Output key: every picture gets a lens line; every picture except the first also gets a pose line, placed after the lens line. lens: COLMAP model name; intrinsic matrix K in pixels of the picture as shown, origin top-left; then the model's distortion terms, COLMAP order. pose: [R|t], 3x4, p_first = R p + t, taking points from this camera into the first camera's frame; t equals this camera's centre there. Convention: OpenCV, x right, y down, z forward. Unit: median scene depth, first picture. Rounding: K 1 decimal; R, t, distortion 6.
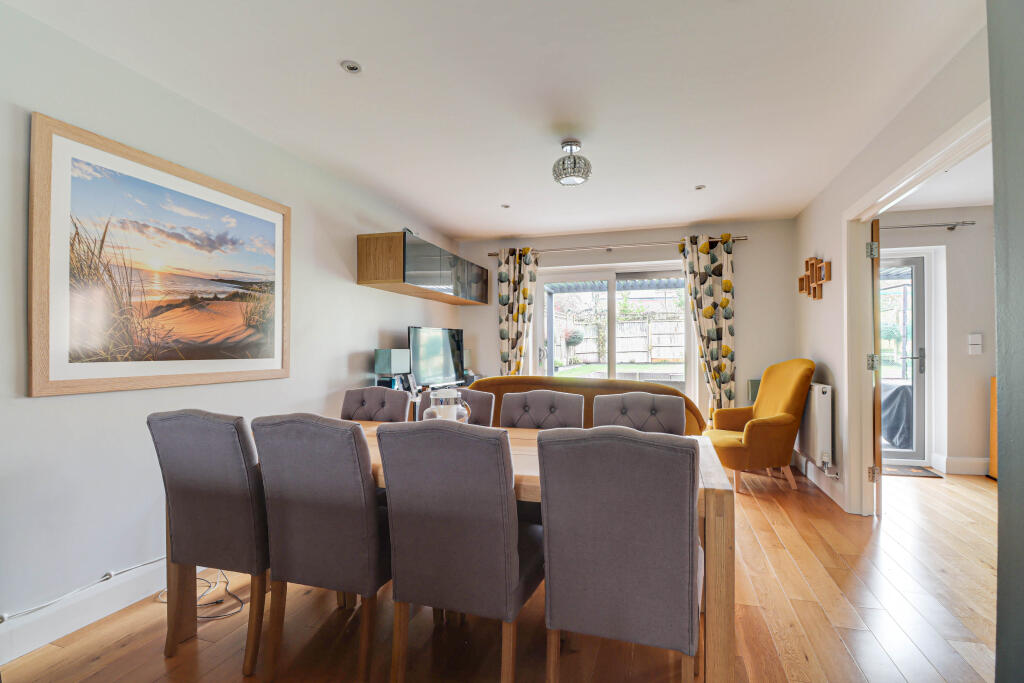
lens RADIAL K [[483.0, 0, 512.0], [0, 483.0, 341.5], [0, 0, 1]] dist [-0.004133, -0.000438]
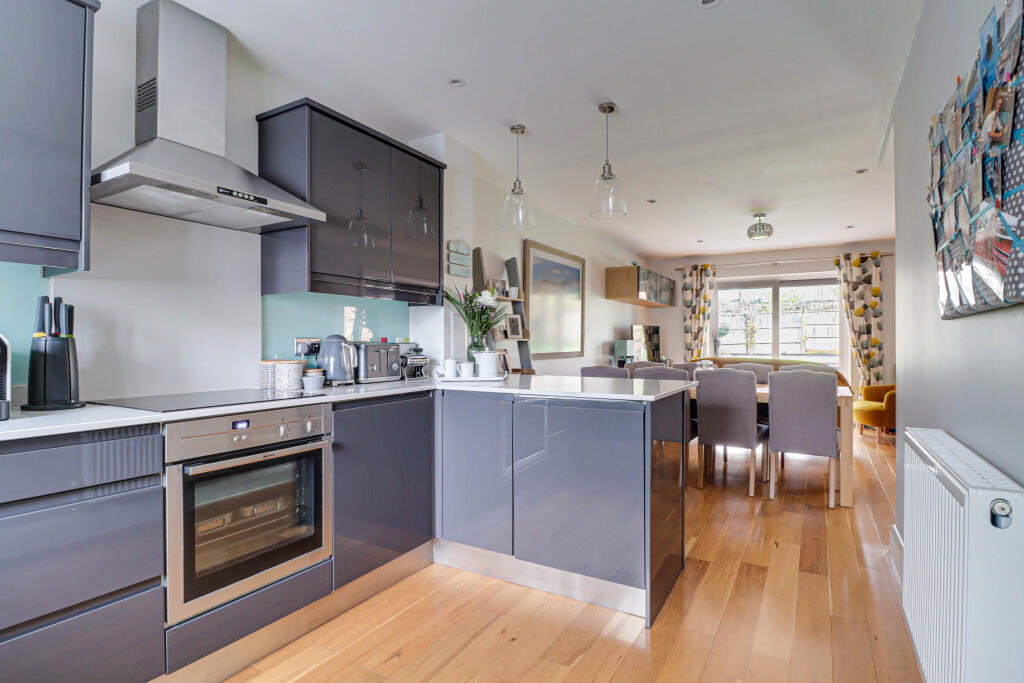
lens RADIAL K [[497.0, 0, 518.6], [0, 497.0, 337.9], [0, 0, 1]] dist [0.001369, -0.019512]
pose [[0.971281, 0.000703, -0.237933, -0.162854], [0.002208, 0.999926, 0.011969, -0.009321], [0.237924, -0.012151, 0.971208, -0.500009]]
